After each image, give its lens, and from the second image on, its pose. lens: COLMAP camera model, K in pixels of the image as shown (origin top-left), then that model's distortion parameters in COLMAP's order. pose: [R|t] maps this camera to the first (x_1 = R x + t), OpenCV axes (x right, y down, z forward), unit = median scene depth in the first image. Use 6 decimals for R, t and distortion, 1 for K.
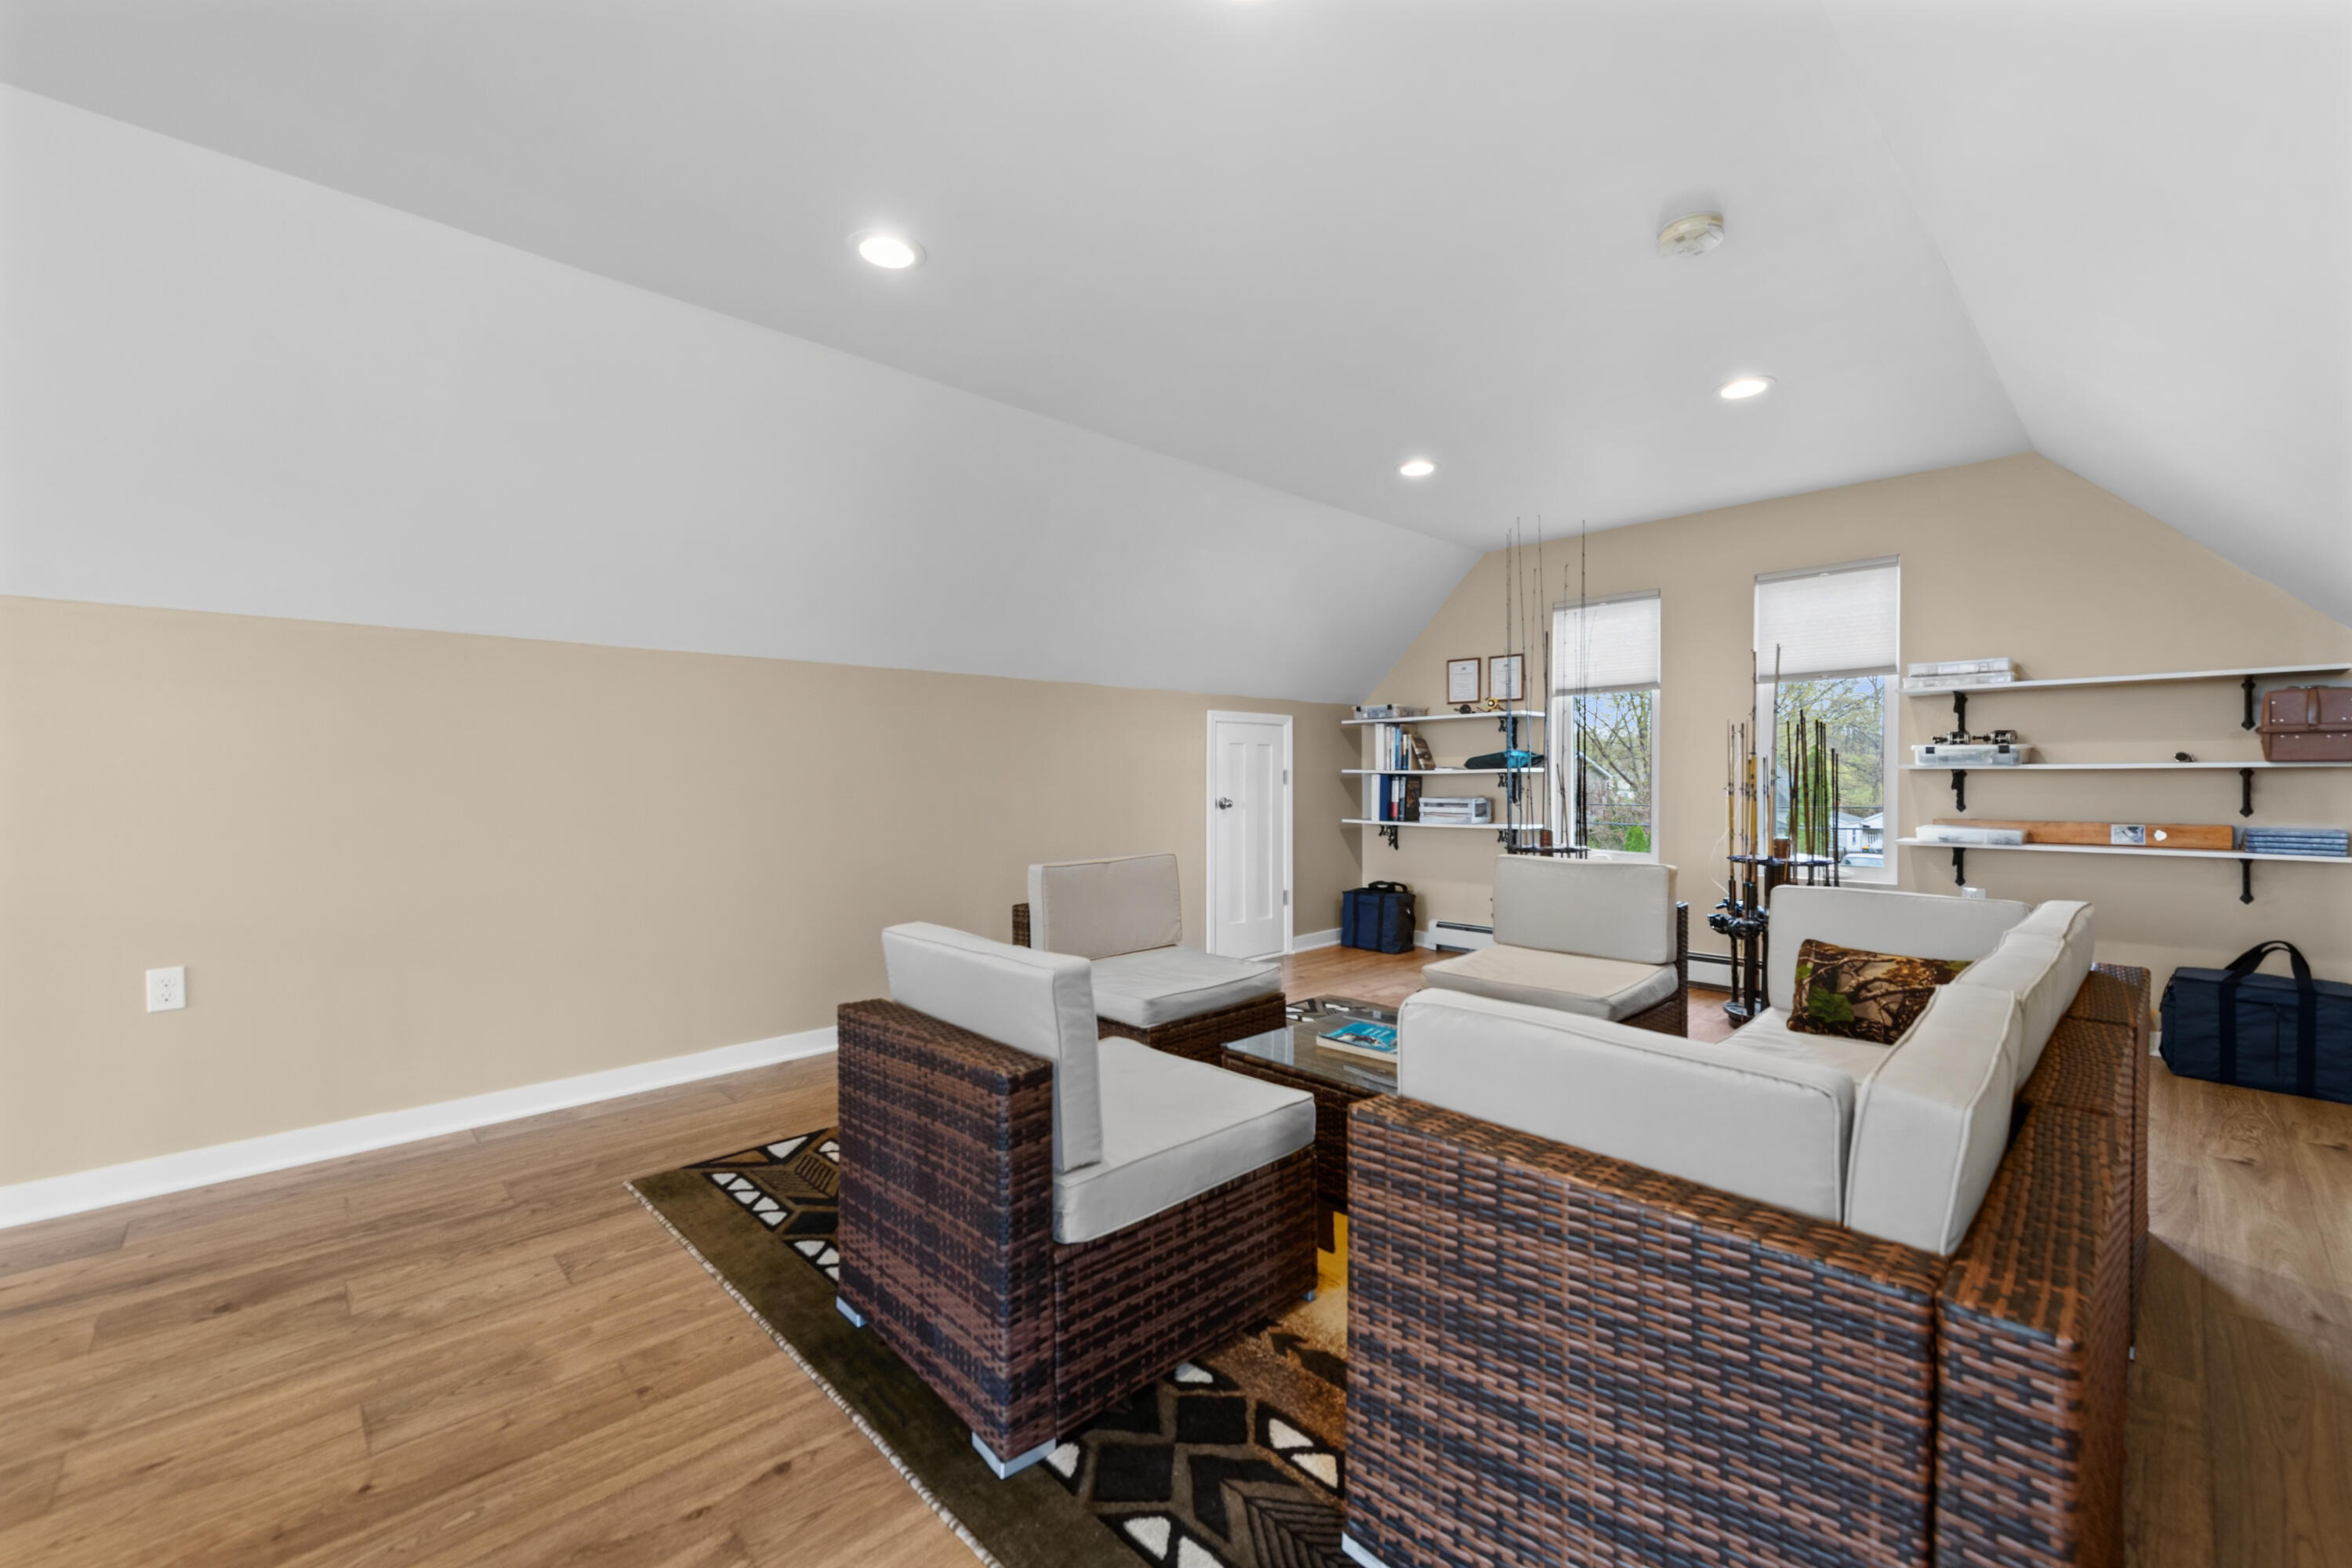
lens RADIAL K [[946.8, 0, 1189.3], [0, 946.8, 780.9], [0, 0, 1]] dist [0.022212, -0.004421]
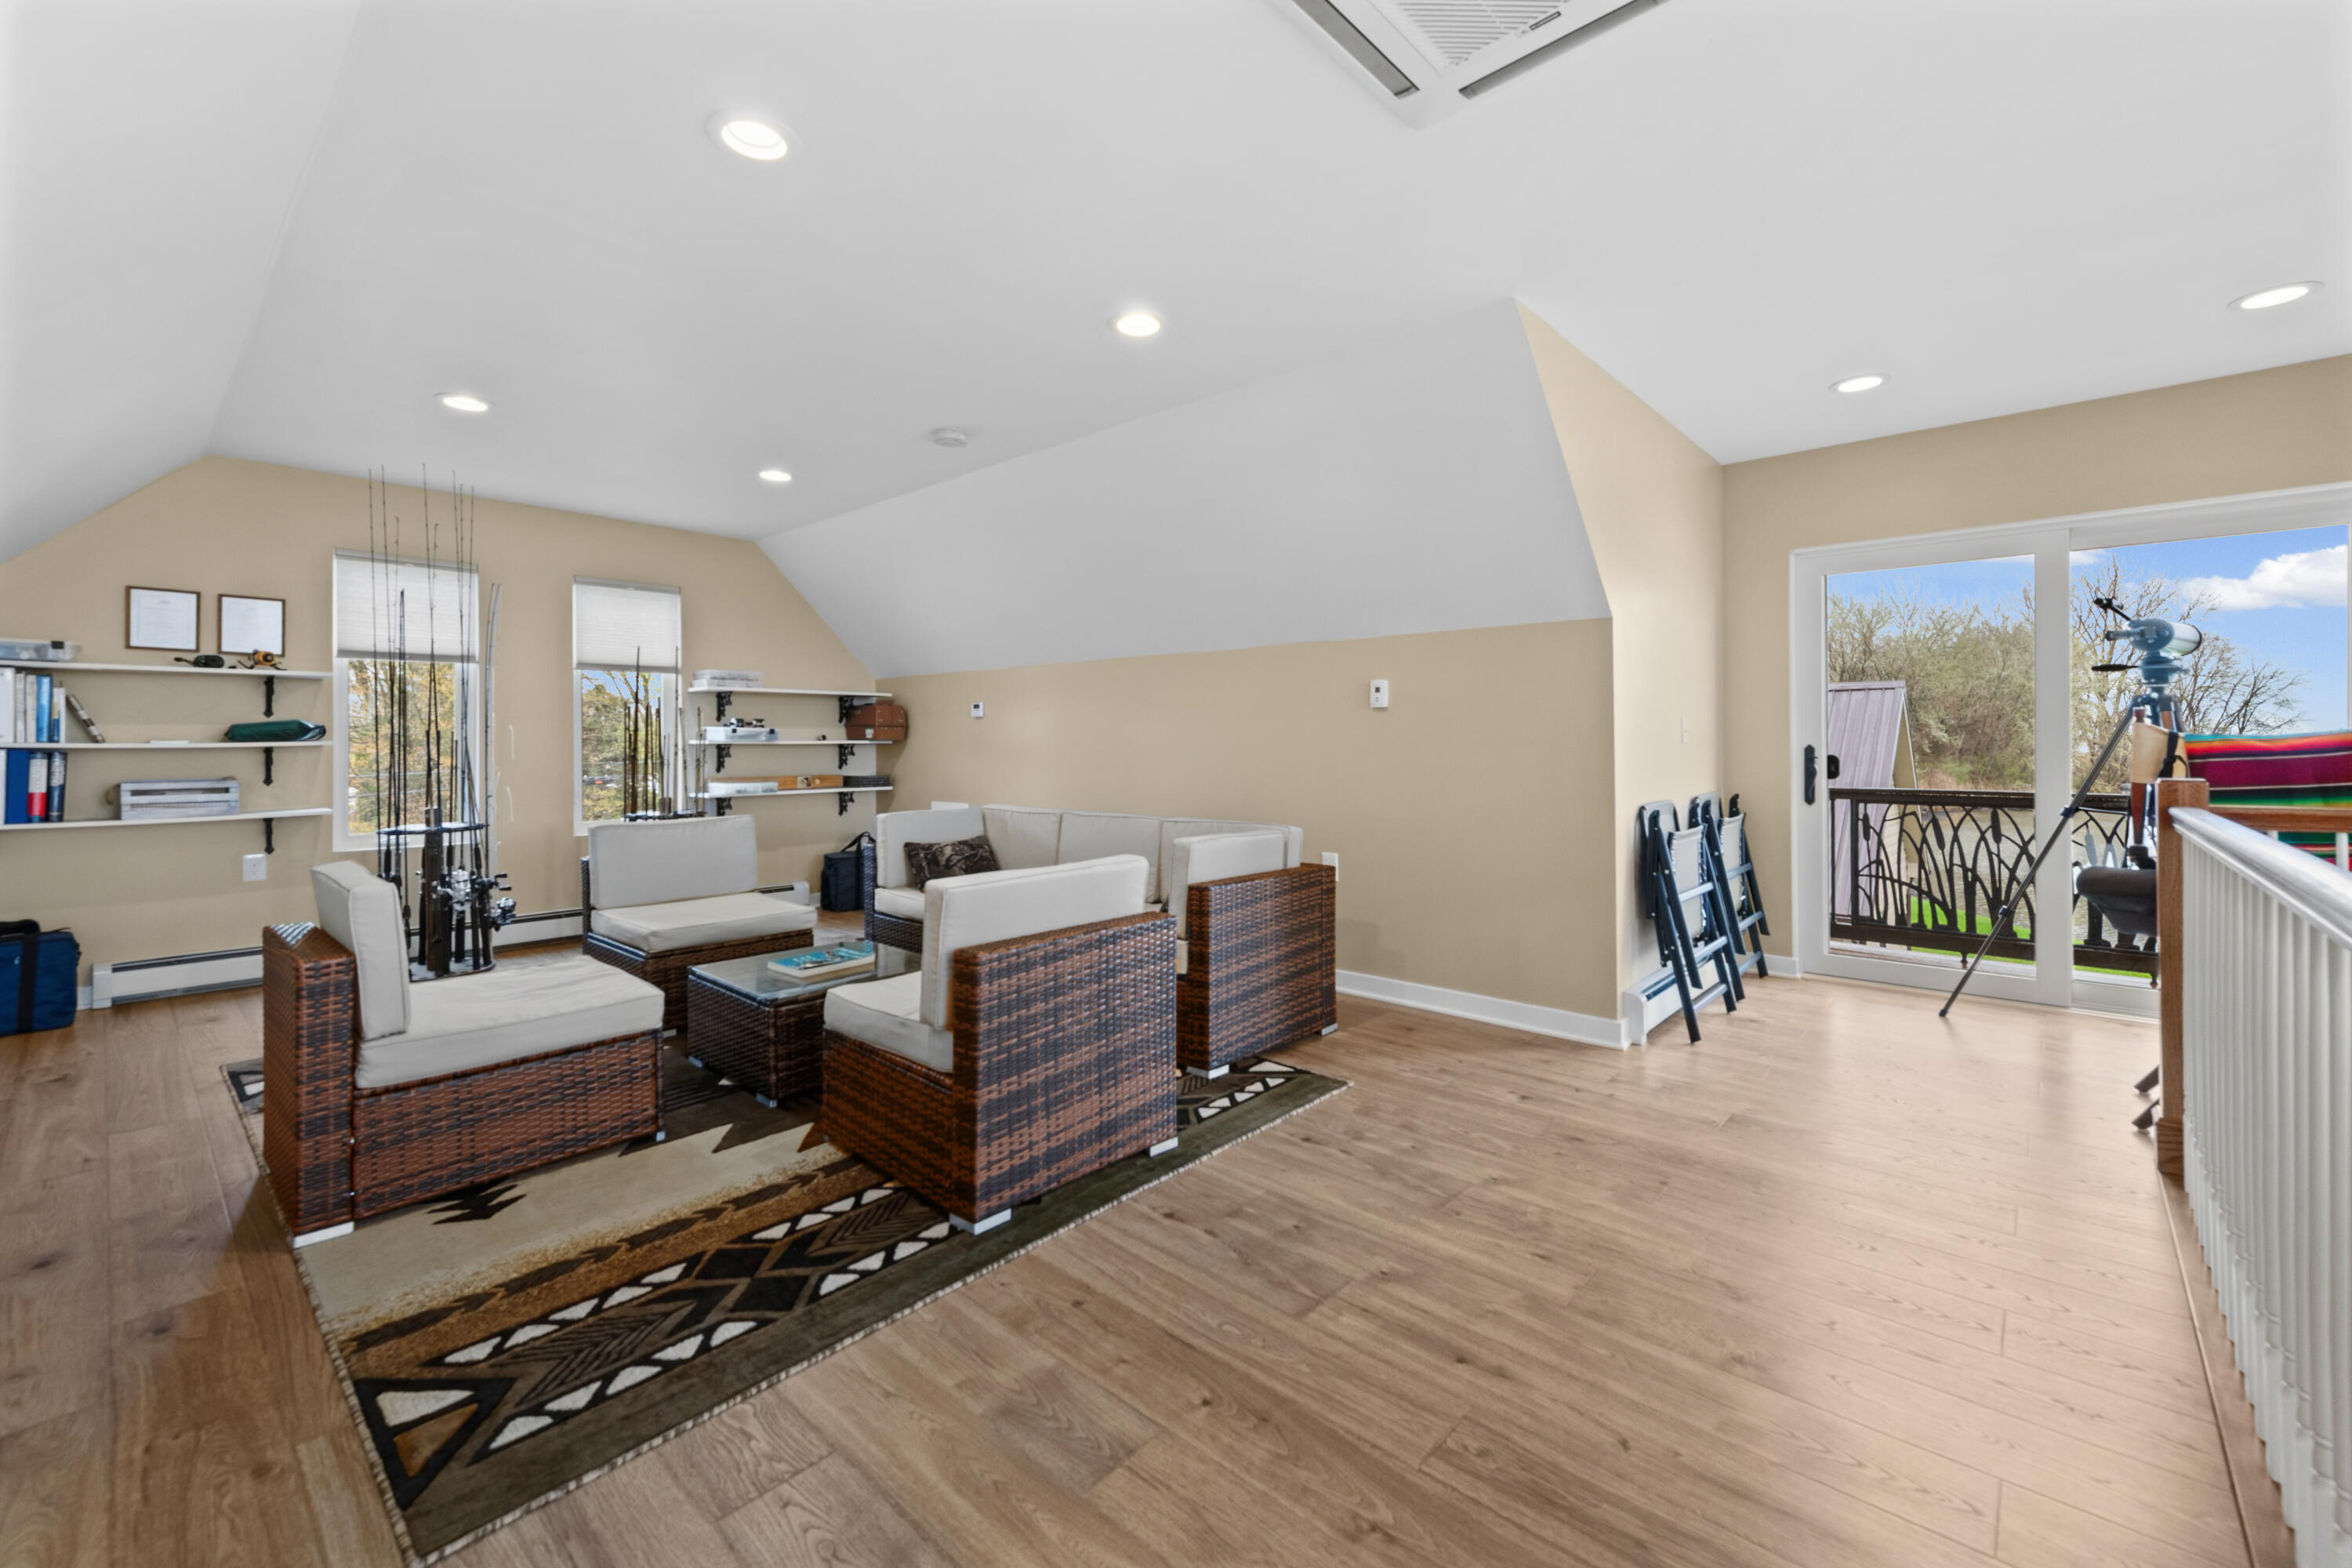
lens RADIAL K [[961.0, 0, 1181.3], [0, 961.0, 751.4], [0, 0, 1]] dist [0.007095, -0.000563]
pose [[-0.070520, -0.002845, 0.997506, -0.833846], [0.012383, 0.999916, 0.003727, 0.002746], [-0.997433, 0.012615, -0.070479, 0.476774]]
